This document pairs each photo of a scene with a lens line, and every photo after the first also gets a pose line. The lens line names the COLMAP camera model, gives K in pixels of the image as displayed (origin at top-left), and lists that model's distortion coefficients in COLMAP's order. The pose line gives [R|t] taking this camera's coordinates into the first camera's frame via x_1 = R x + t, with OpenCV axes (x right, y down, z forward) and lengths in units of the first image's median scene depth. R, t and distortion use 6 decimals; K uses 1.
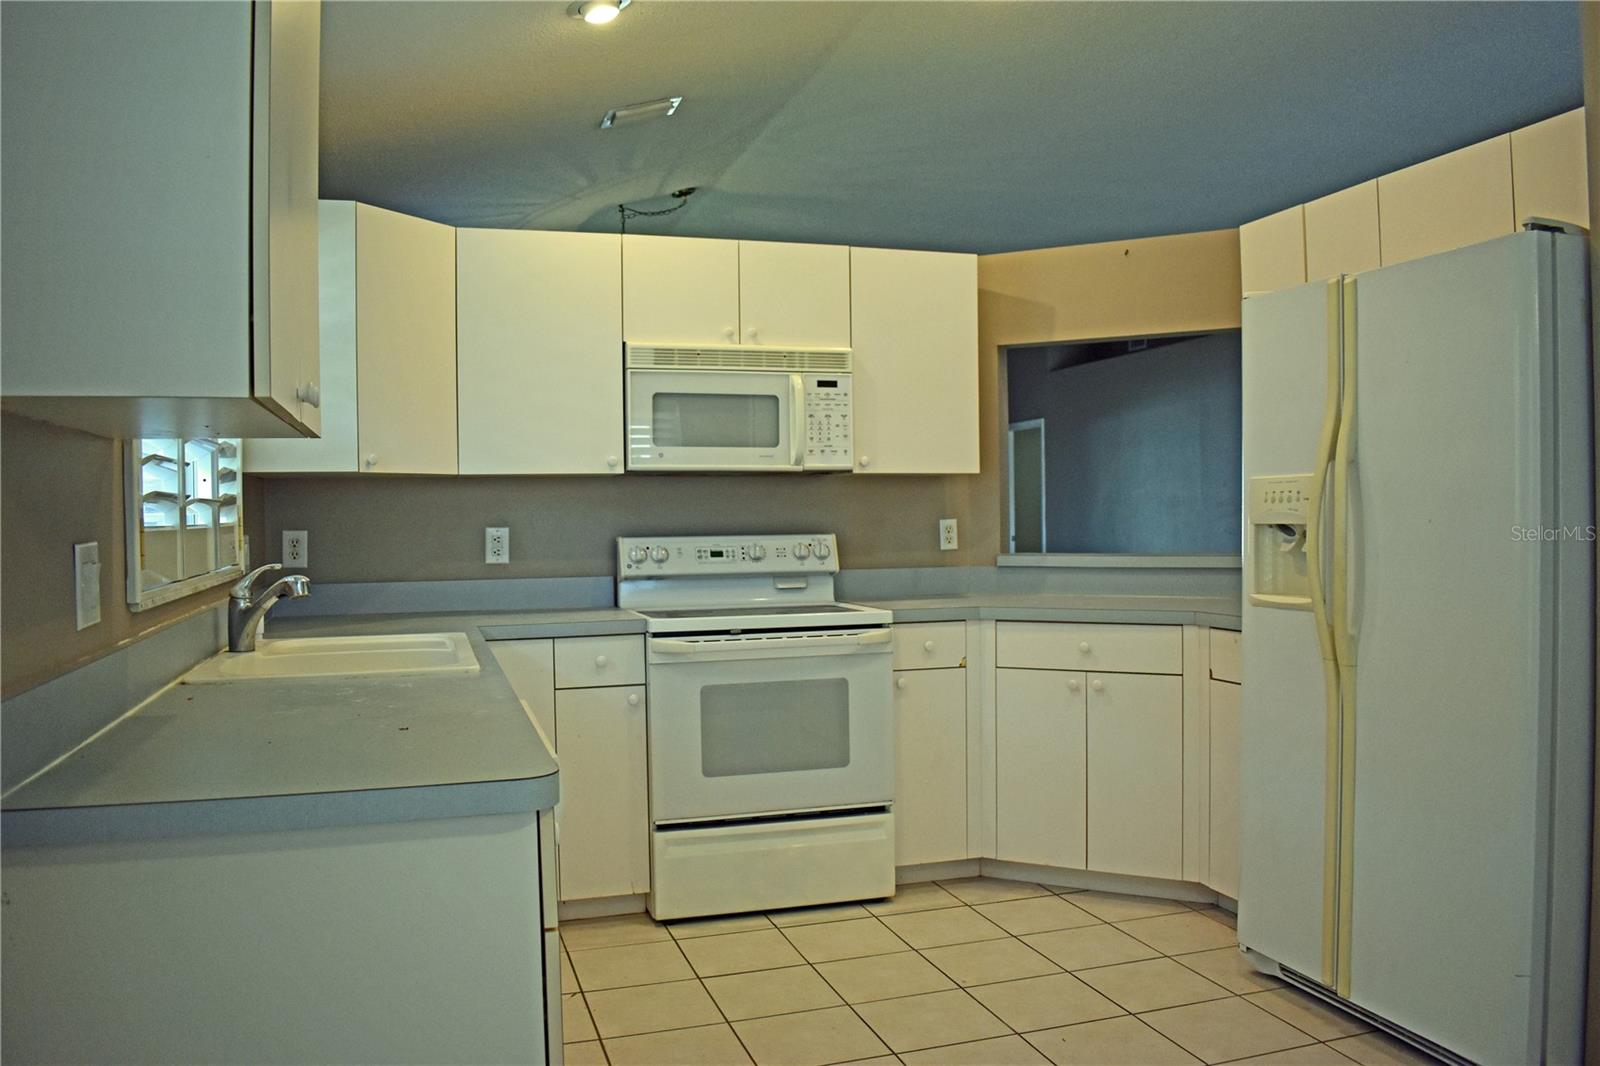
lens RADIAL K [[1243.4, 0, 800.0], [0, 1243.4, 533.0], [0, 0, 1]] dist [-0.096869, 0.015207]
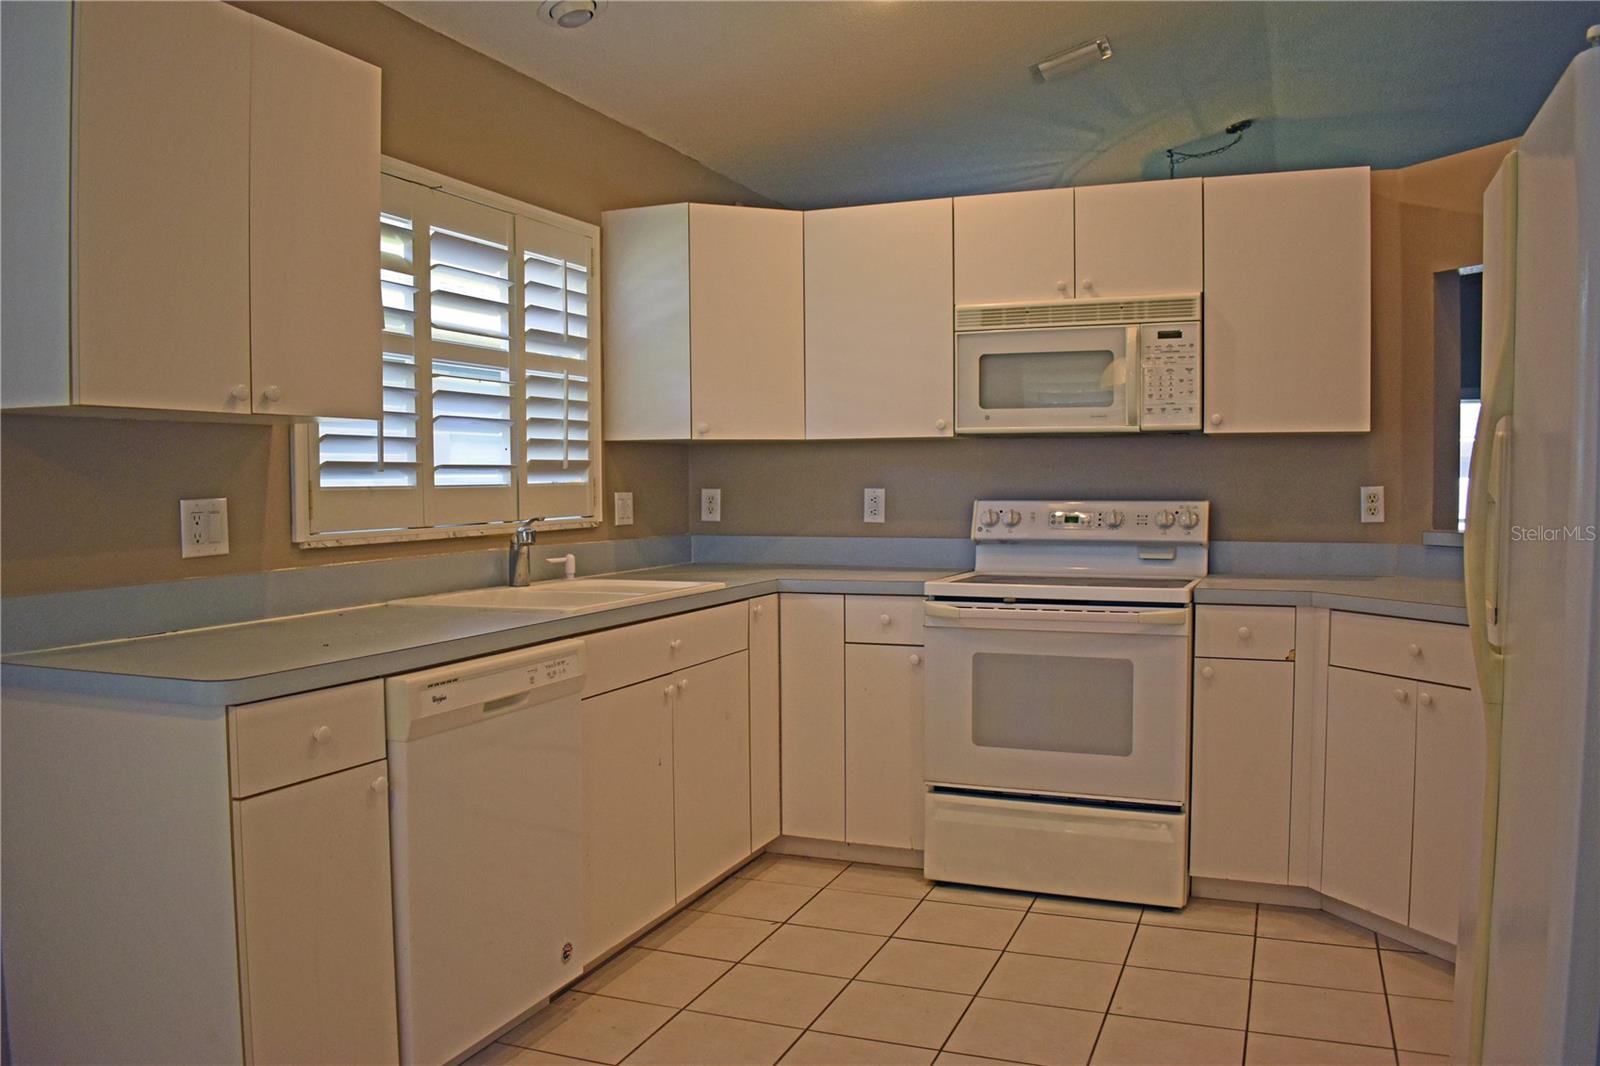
lens RADIAL K [[1243.4, 0, 800.0], [0, 1243.4, 533.0], [0, 0, 1]] dist [-0.096869, 0.015207]
pose [[0.772706, 0.035588, -0.633765, 0.390118], [-0.013327, 0.999117, 0.039855, -0.008157], [0.634624, -0.022349, 0.772498, 0.137878]]
